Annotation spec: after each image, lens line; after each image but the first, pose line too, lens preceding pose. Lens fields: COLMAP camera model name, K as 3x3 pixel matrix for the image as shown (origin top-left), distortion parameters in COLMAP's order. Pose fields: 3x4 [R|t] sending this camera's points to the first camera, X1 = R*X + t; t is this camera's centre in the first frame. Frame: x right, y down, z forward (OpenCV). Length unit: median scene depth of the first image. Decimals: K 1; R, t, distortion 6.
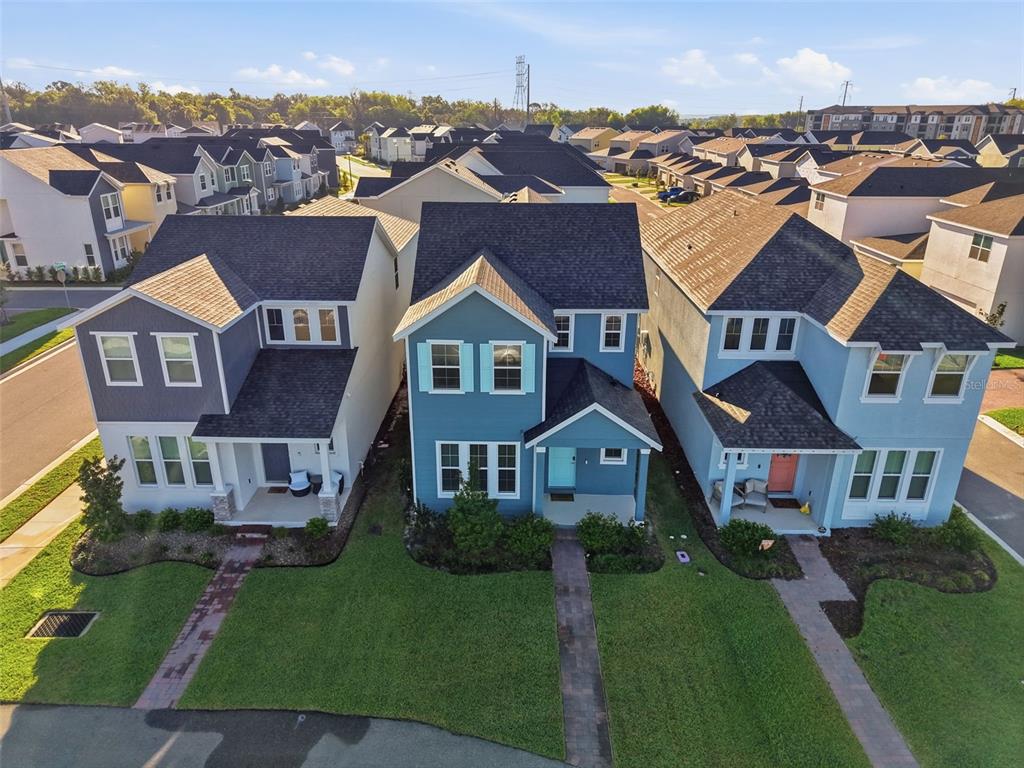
lens RADIAL K [[686.5, 0, 506.8], [0, 686.5, 386.3], [0, 0, 1]] dist [0.020664, -0.028616]
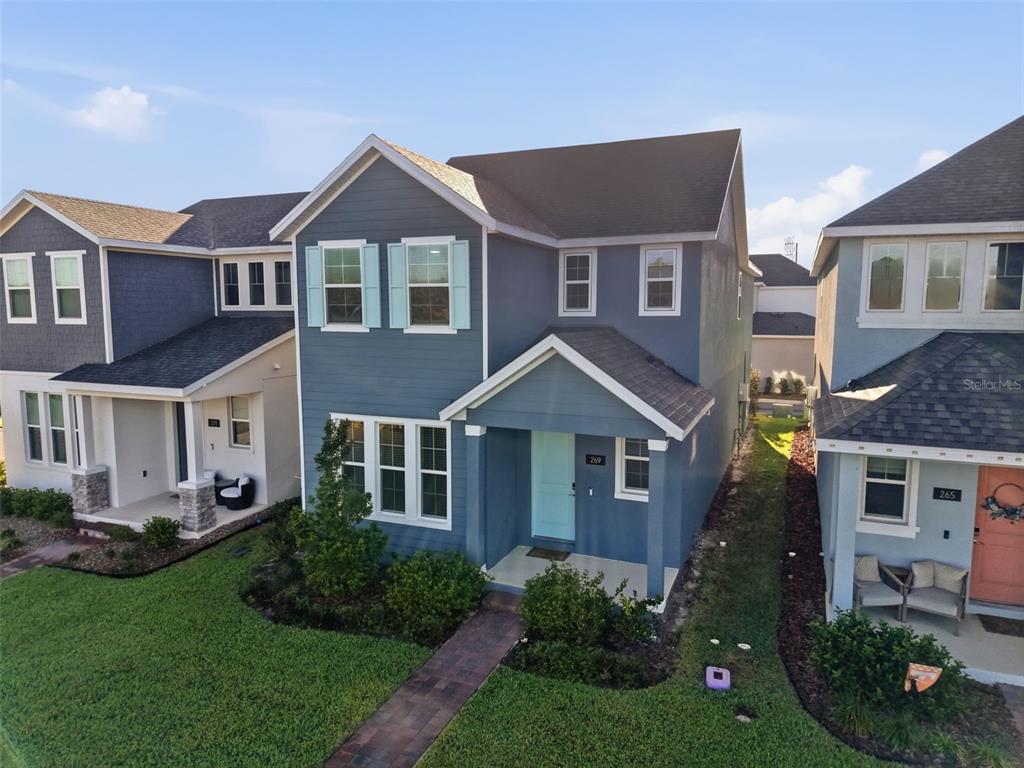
lens RADIAL K [[686.5, 0, 506.3], [0, 686.5, 387.7], [0, 0, 1]] dist [0.020664, -0.028616]
pose [[0.926948, 0.038162, -0.373245, 0.284892], [-0.134372, 0.962592, -0.235291, 0.187129], [0.350303, 0.268256, 0.897400, 0.489166]]
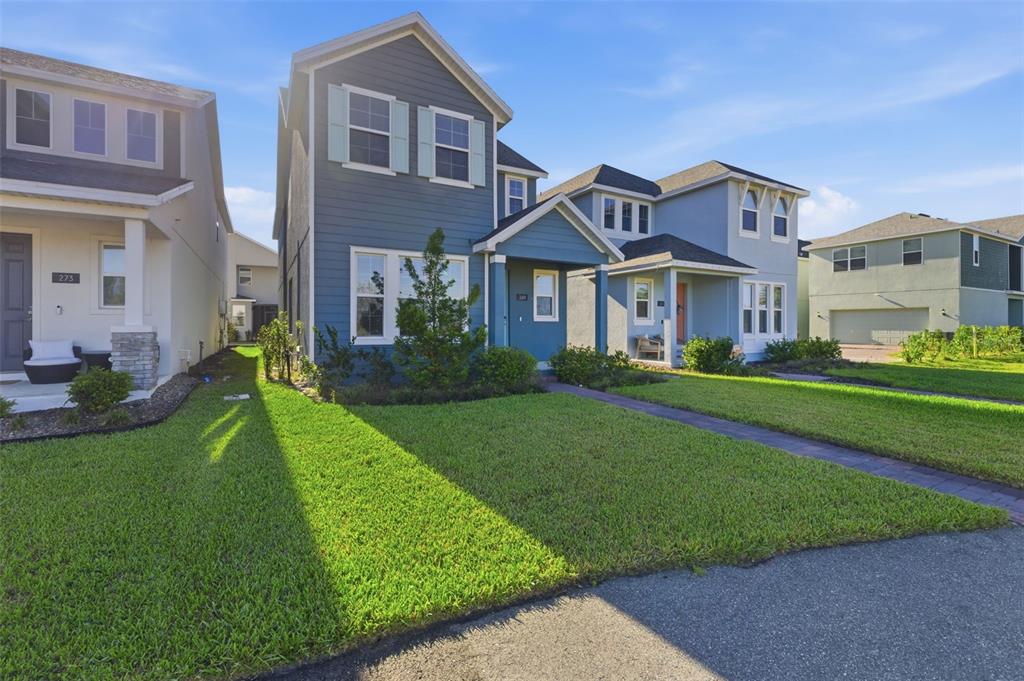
lens RADIAL K [[450.0, 0, 512.9], [0, 450.0, 327.5], [0, 0, 1]] dist [0.005310, -0.001241]
pose [[0.863739, -0.004723, 0.503917, -0.191179], [0.187396, 0.931257, -0.312478, 0.323597], [-0.467800, 0.364332, 0.805248, 0.611780]]
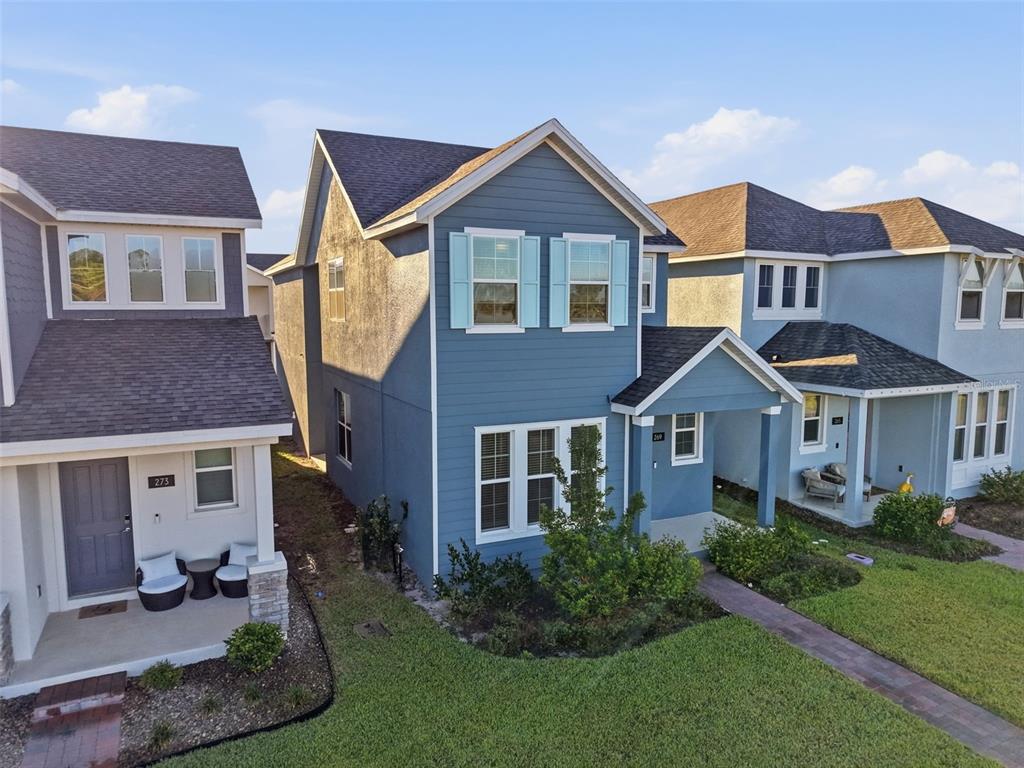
lens RADIAL K [[686.5, 0, 507.7], [0, 686.5, 387.9], [0, 0, 1]] dist [0.020664, -0.028616]
pose [[0.893573, -0.056980, 0.445287, -0.325223], [0.169842, 0.961091, -0.217846, 0.174262], [-0.415549, 0.270290, 0.868483, 0.516314]]
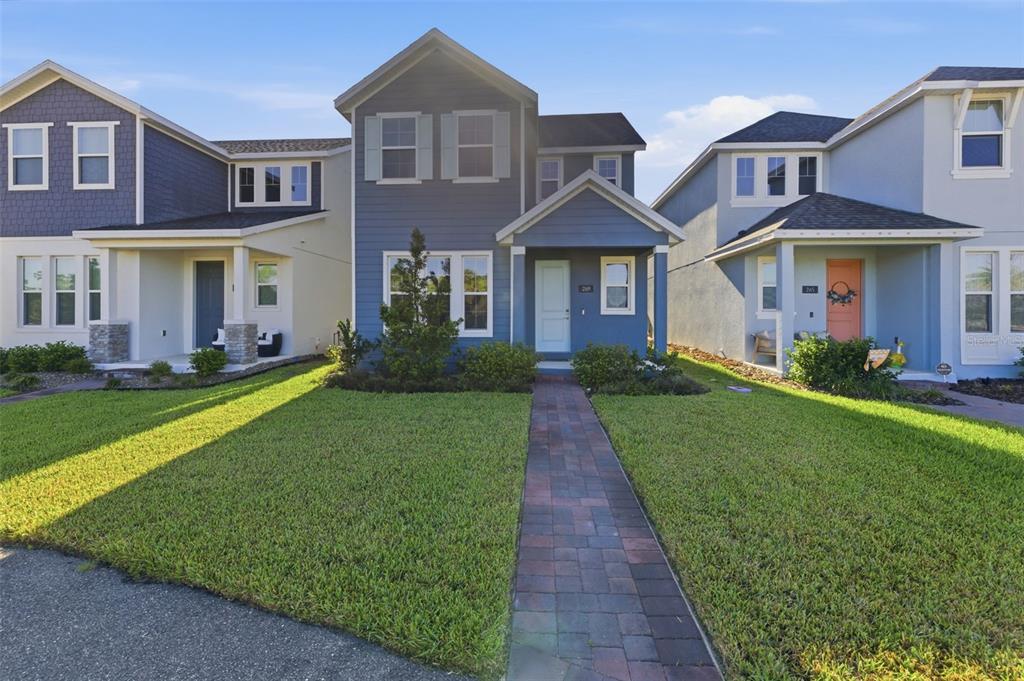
lens RADIAL K [[450.0, 0, 509.6], [0, 450.0, 319.7], [0, 0, 1]] dist [0.005310, -0.001241]
pose [[0.998519, -0.001453, -0.054390, 0.066383], [-0.018390, 0.931802, -0.362501, 0.337708], [0.051208, 0.362964, 0.930395, 0.571042]]
